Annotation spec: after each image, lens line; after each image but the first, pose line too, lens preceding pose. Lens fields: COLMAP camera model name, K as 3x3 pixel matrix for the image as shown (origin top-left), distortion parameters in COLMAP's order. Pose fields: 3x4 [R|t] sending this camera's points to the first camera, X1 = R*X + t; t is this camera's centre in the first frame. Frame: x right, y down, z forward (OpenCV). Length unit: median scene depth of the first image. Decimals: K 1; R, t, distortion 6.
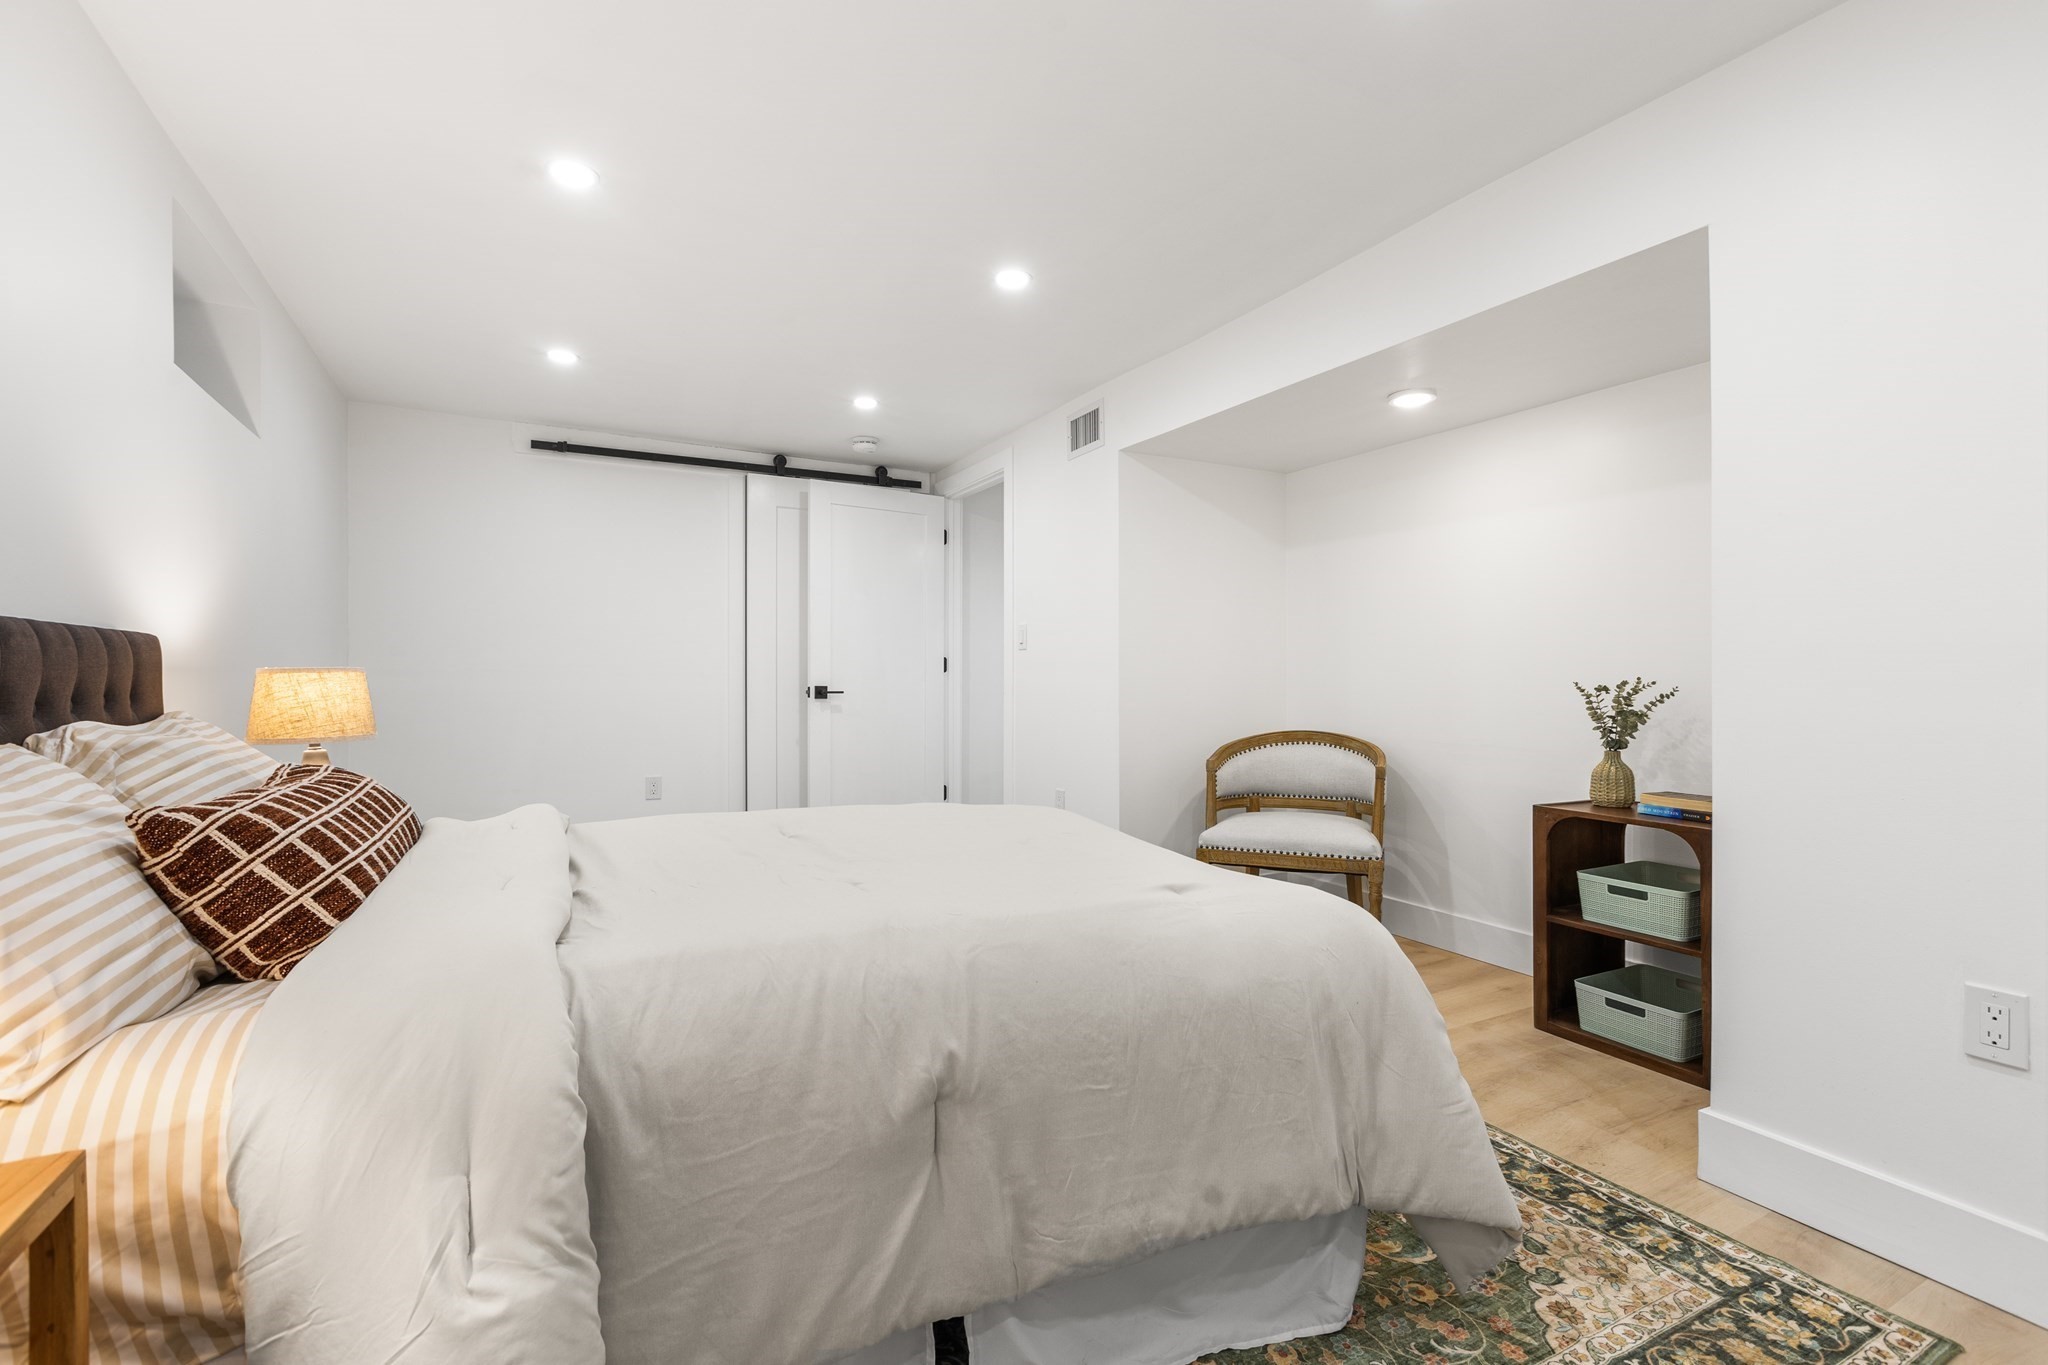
lens RADIAL K [[927.1, 0, 1018.8], [0, 927.1, 675.5], [0, 0, 1]] dist [-0.000298, -0.000502]
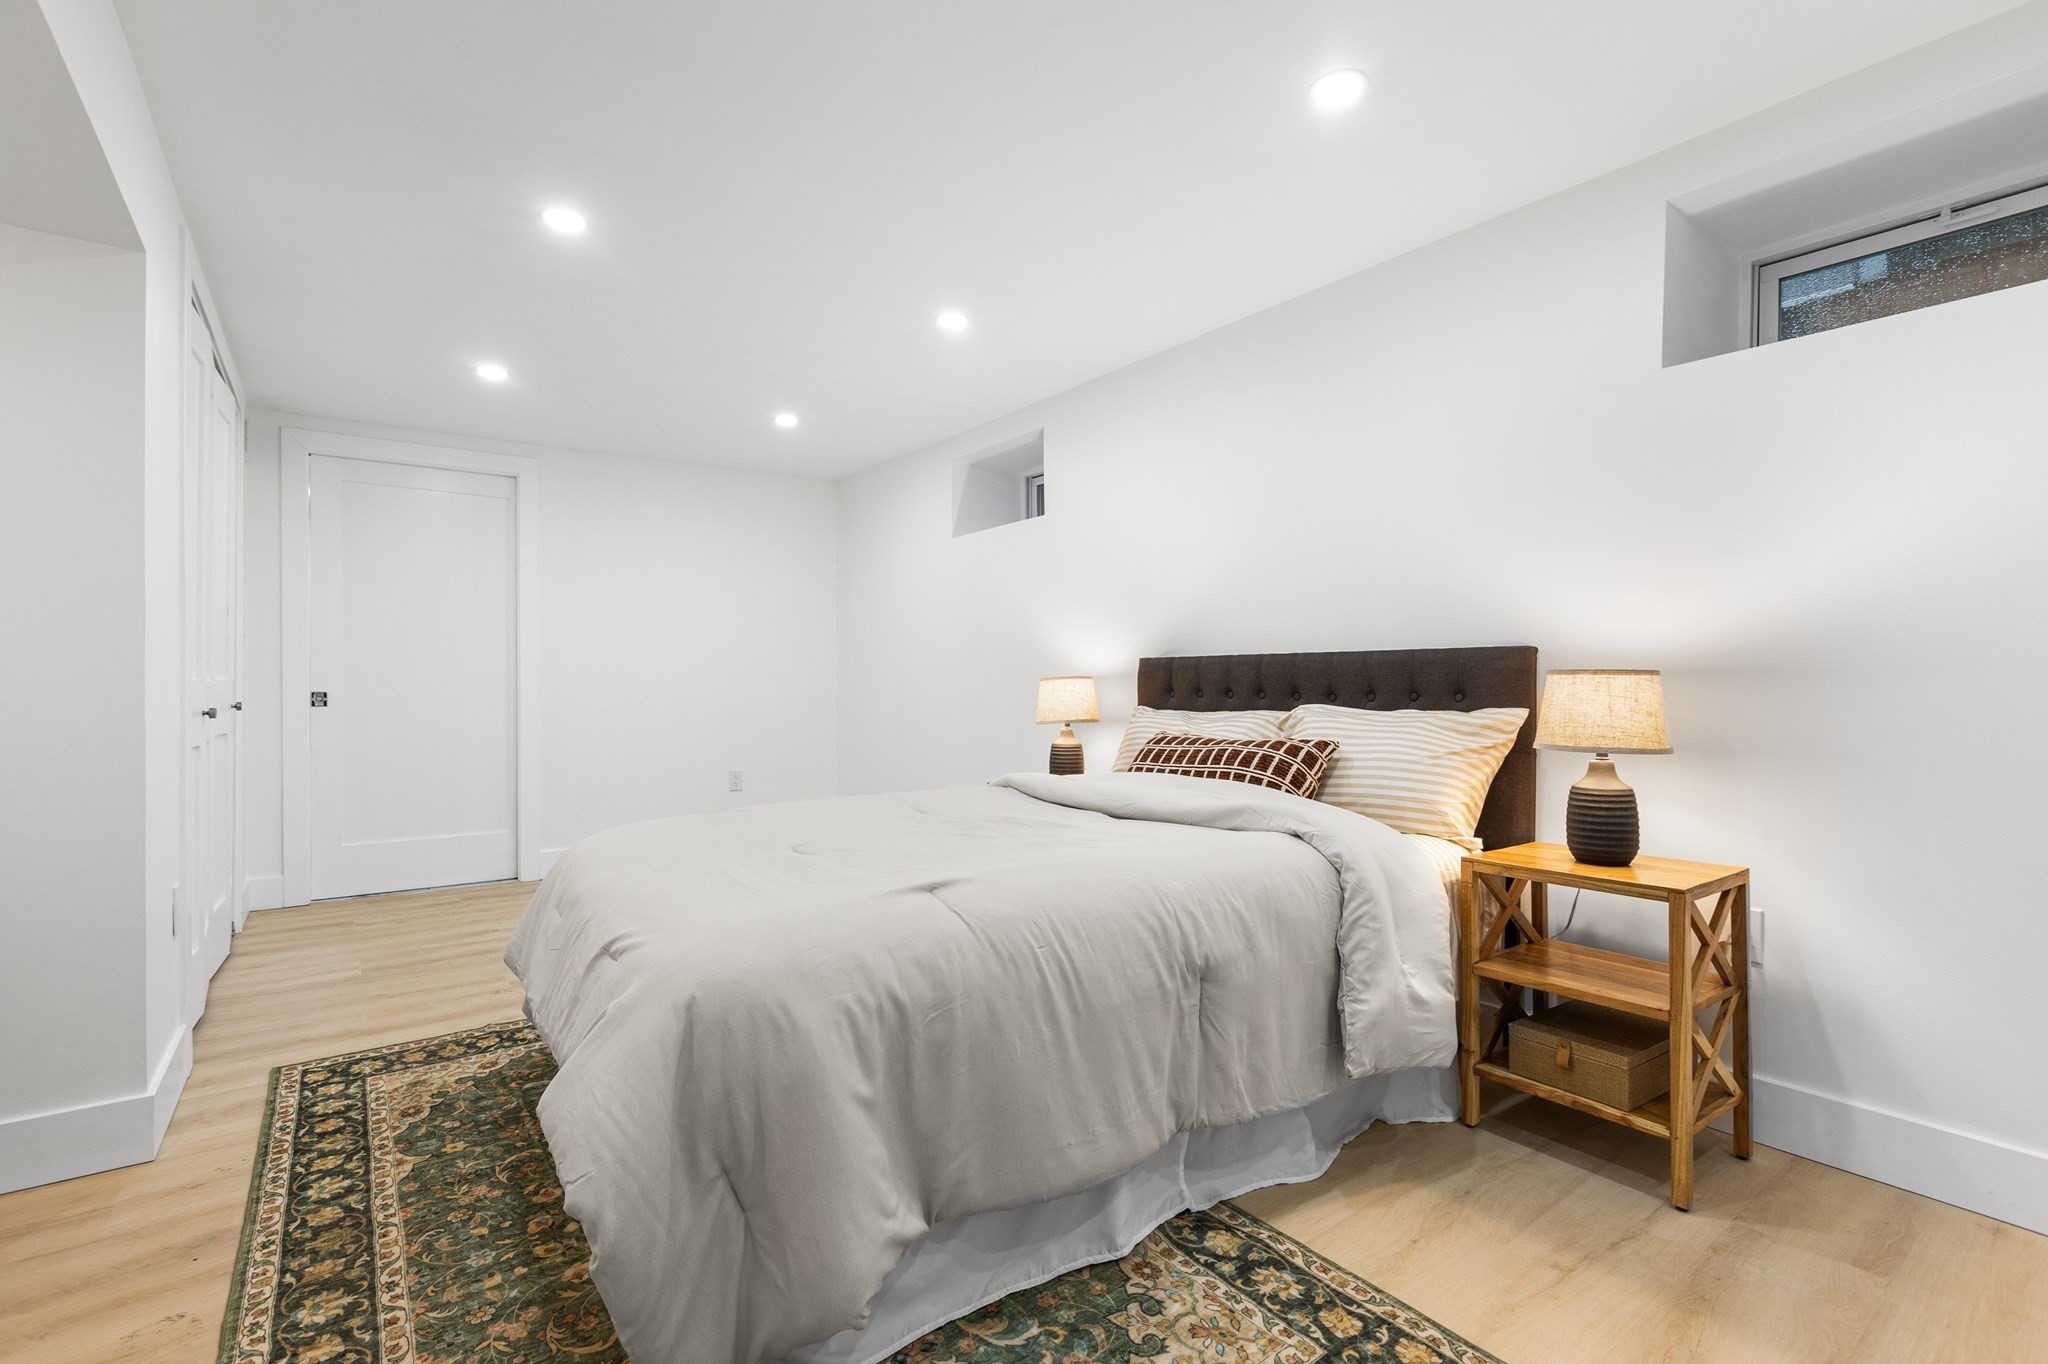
lens RADIAL K [[927.1, 0, 1018.8], [0, 927.1, 675.0], [0, 0, 1]] dist [-0.000298, -0.000502]
pose [[-0.988614, 0.001341, -0.150470, -0.087577], [0.002551, 0.999966, -0.007845, 0.004199], [0.150454, -0.008140, -0.988583, 2.457626]]
